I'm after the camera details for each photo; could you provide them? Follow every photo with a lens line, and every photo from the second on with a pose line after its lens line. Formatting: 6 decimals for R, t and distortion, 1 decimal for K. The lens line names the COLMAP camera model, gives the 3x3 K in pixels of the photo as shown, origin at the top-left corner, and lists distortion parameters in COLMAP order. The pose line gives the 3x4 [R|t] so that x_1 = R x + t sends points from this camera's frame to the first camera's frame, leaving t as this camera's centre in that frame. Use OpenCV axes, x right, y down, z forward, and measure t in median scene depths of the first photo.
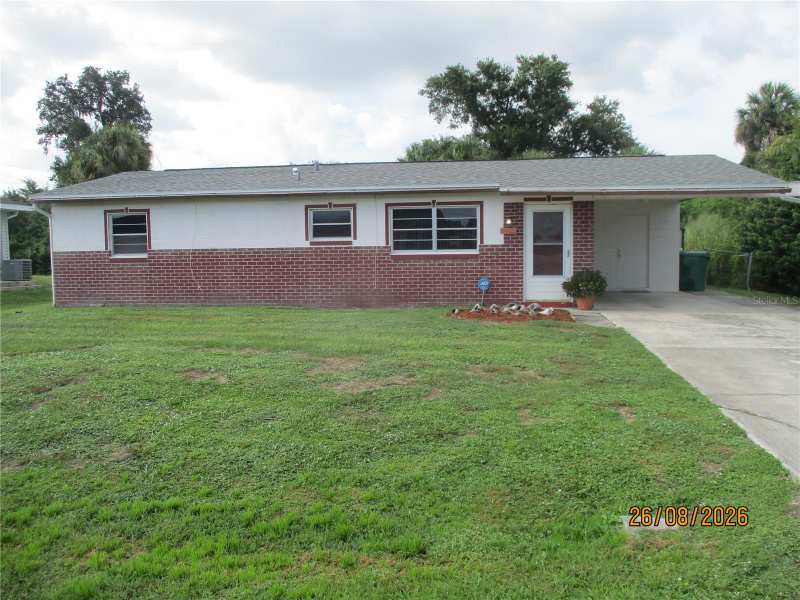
lens RADIAL K [[675.2, 0, 400.0], [0, 675.2, 300.0], [0, 0, 1]] dist [-0.030758, 0.009186]
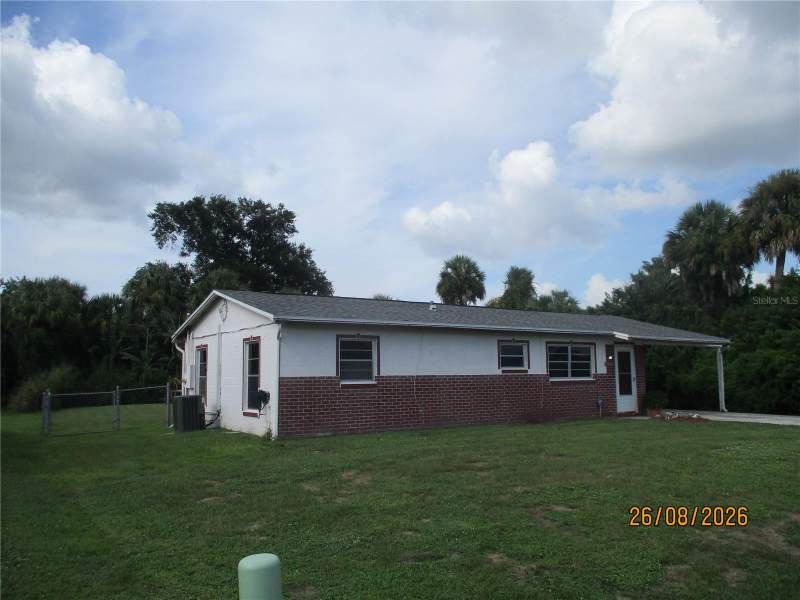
lens RADIAL K [[675.2, 0, 400.0], [0, 675.2, 300.0], [0, 0, 1]] dist [-0.030758, 0.009186]
pose [[0.743640, 0.080847, 0.663674, -0.357280], [0.047017, 0.983880, -0.172536, -0.003378], [-0.666925, 0.159509, 0.727852, 0.074093]]
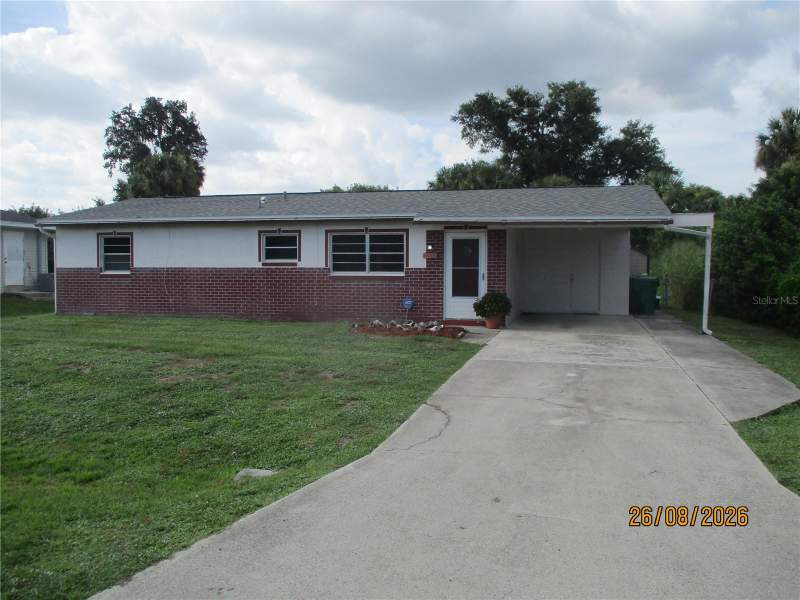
lens RADIAL K [[675.2, 0, 400.0], [0, 675.2, 300.0], [0, 0, 1]] dist [-0.030758, 0.009186]
pose [[0.993447, 0.021200, -0.112314, 0.075282], [-0.024296, 0.999360, -0.026268, 0.000250], [0.111685, 0.028824, 0.993326, -0.034054]]
